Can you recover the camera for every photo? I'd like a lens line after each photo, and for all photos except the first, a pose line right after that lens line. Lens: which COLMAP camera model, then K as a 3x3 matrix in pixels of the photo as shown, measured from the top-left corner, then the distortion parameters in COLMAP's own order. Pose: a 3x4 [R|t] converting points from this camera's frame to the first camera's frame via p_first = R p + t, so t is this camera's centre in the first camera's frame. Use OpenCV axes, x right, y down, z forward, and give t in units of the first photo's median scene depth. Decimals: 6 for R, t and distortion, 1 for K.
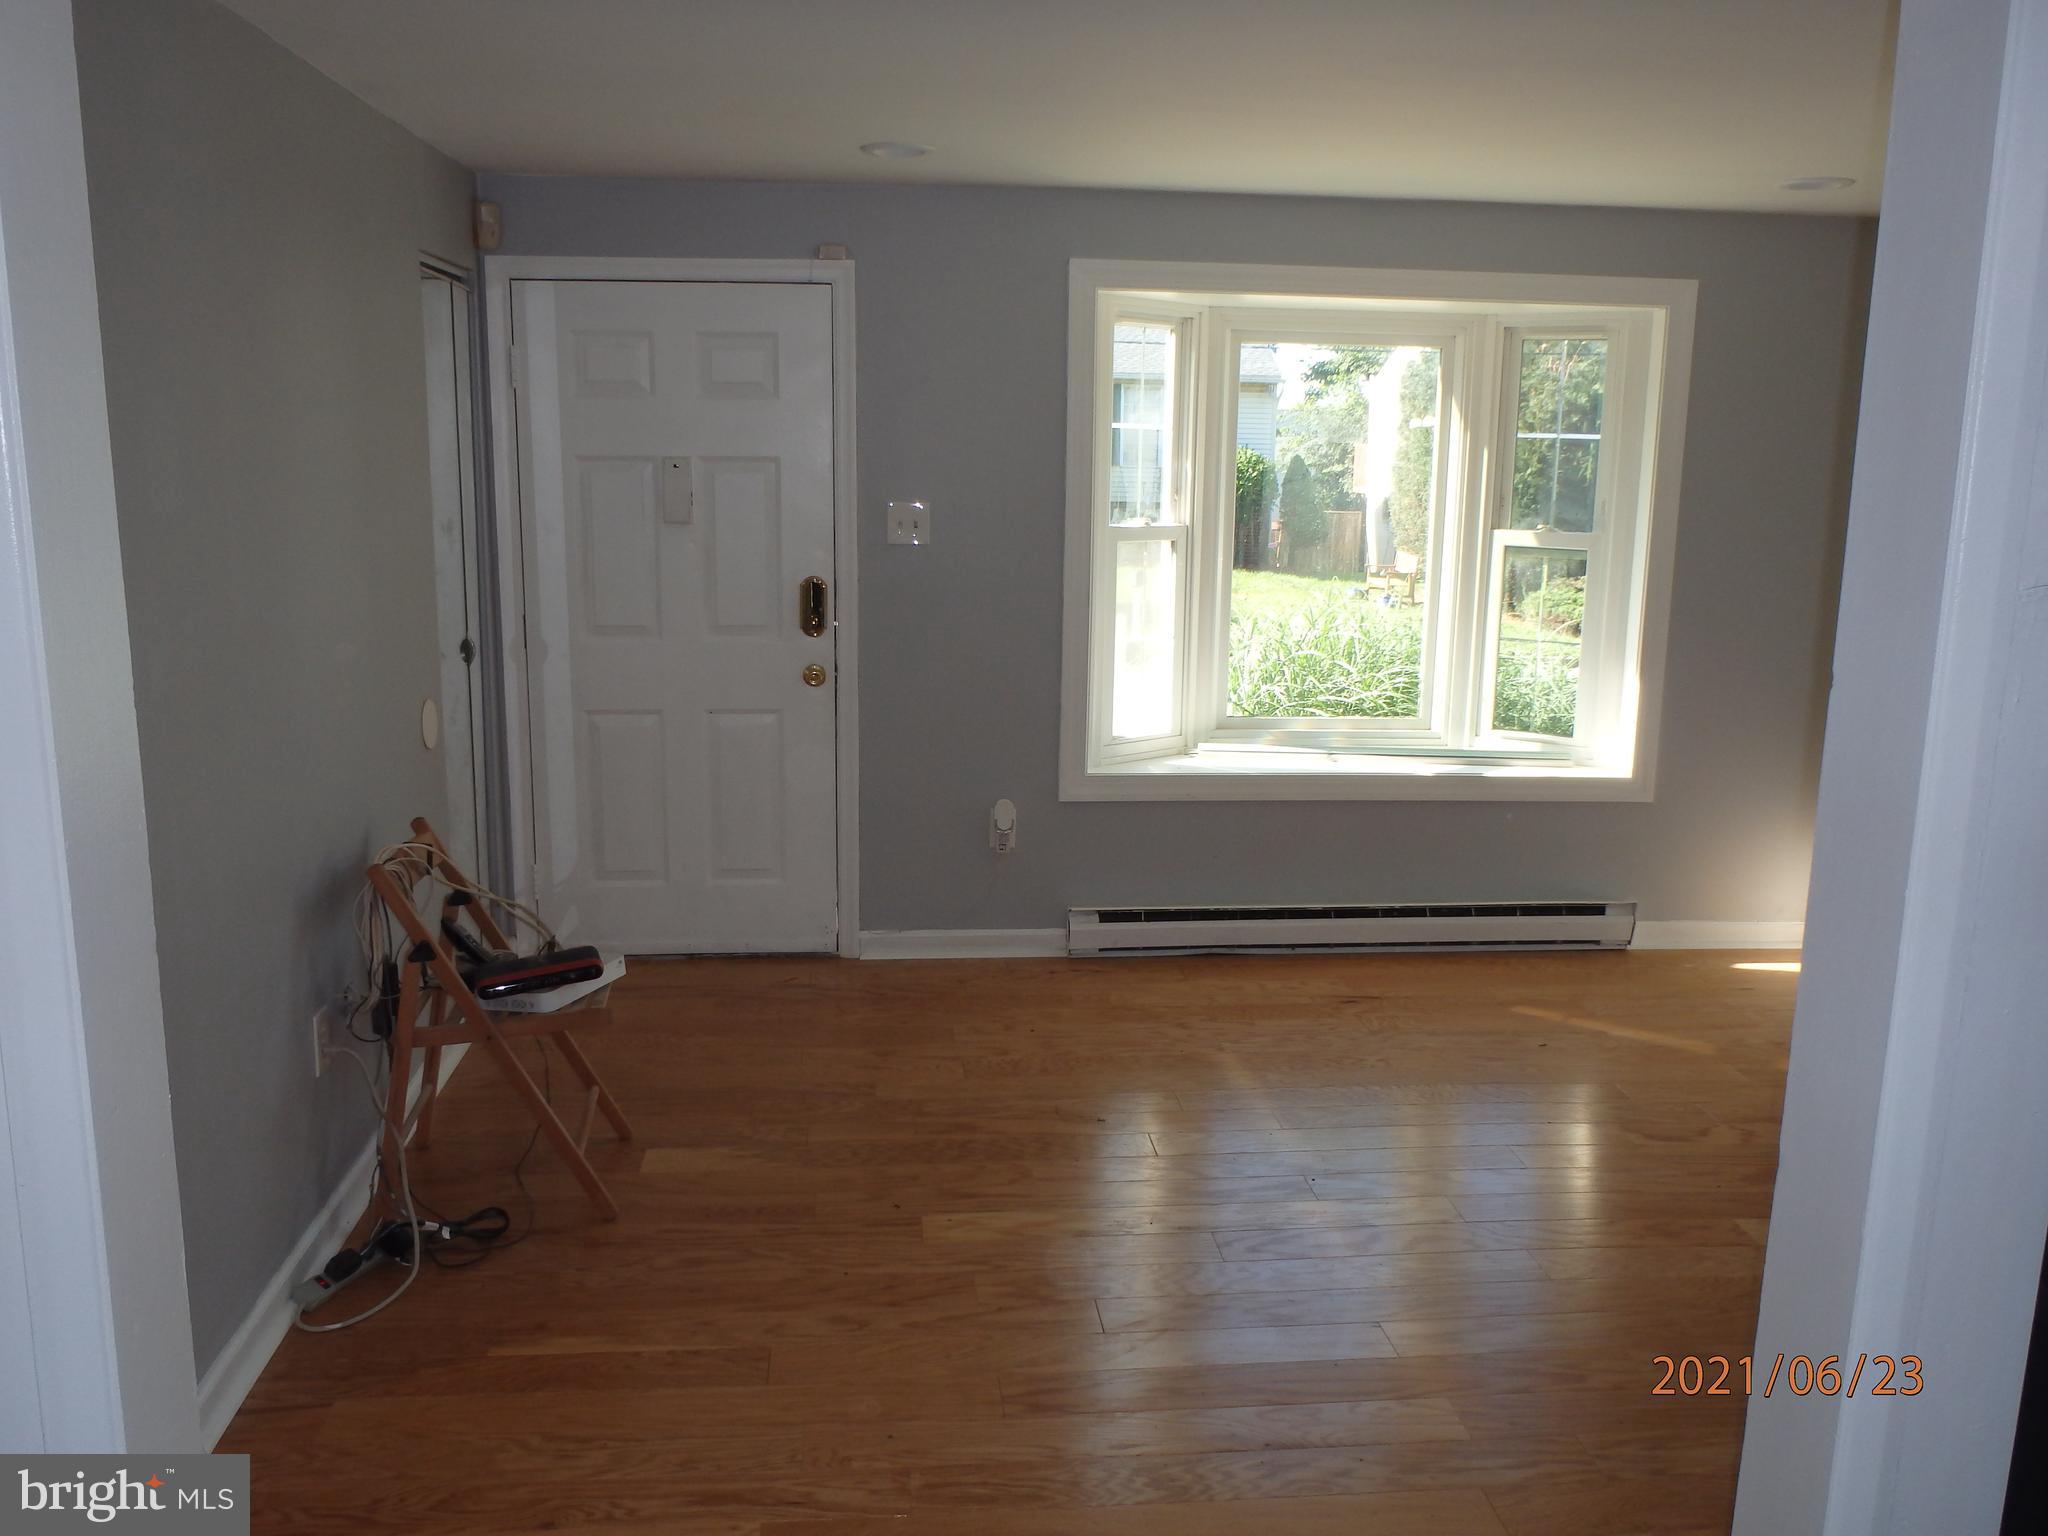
lens RADIAL K [[1710.1, 0, 1035.4], [0, 1710.1, 734.6], [0, 0, 1]] dist [-0.018783, 0.013125]
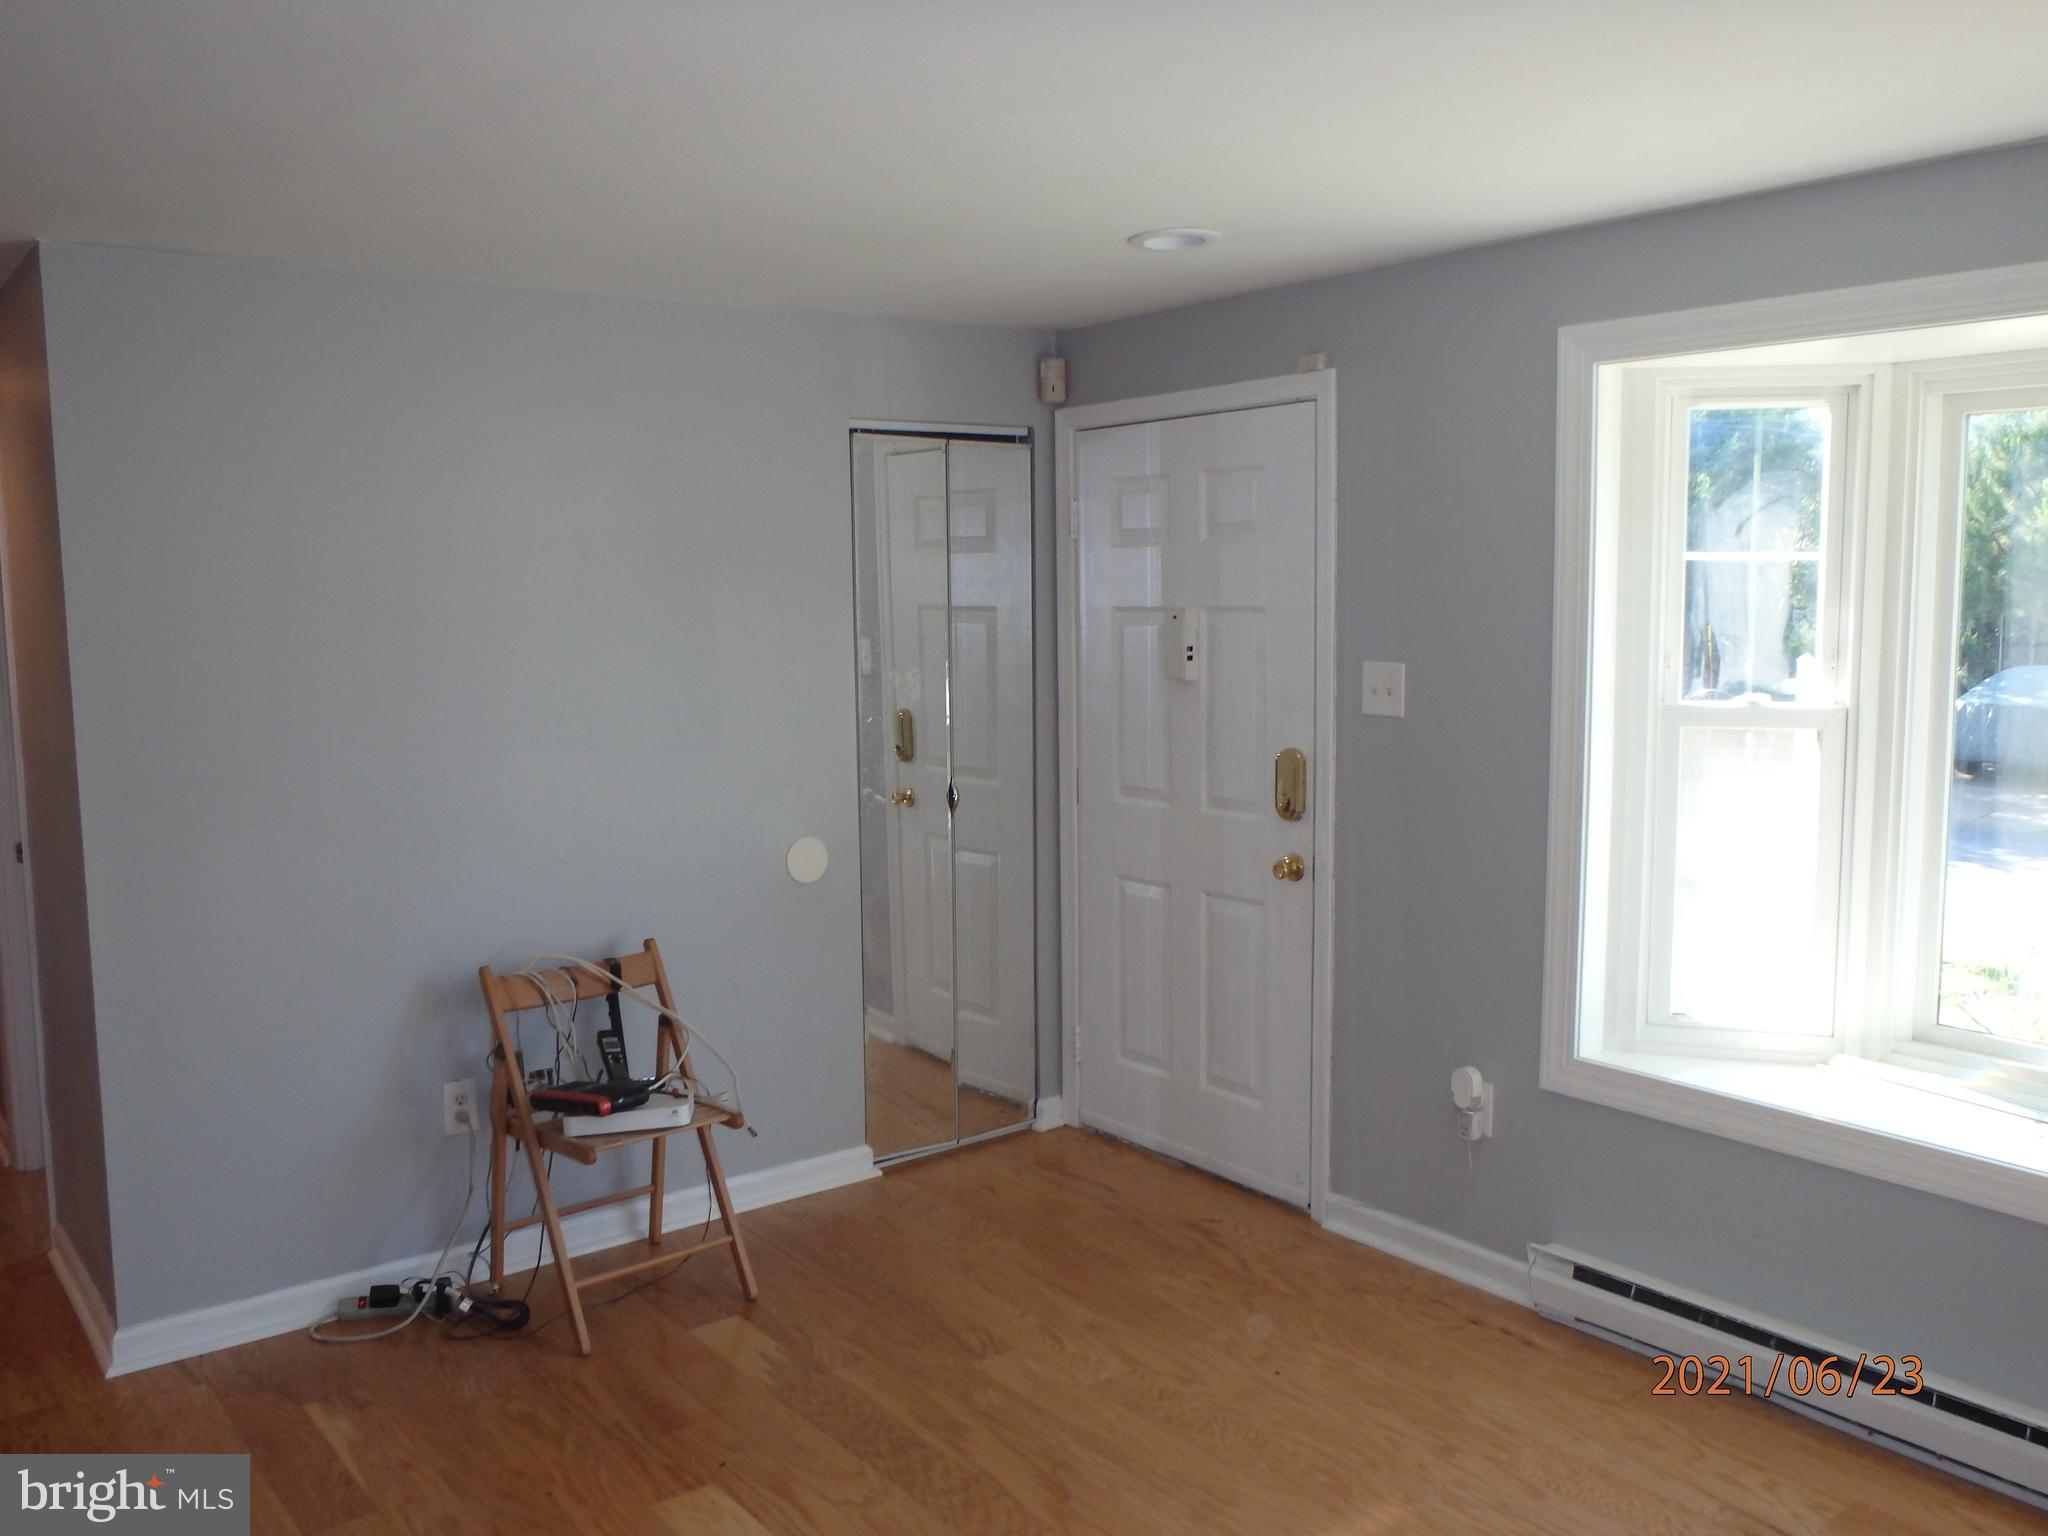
lens RADIAL K [[1710.1, 0, 1022.3], [0, 1710.1, 745.9], [0, 0, 1]] dist [-0.018783, 0.013125]
pose [[0.526788, 0.060000, -0.847876, 0.494863], [-0.127467, 0.991802, -0.009010, -0.068006], [0.840385, 0.112823, 0.530117, 0.436417]]
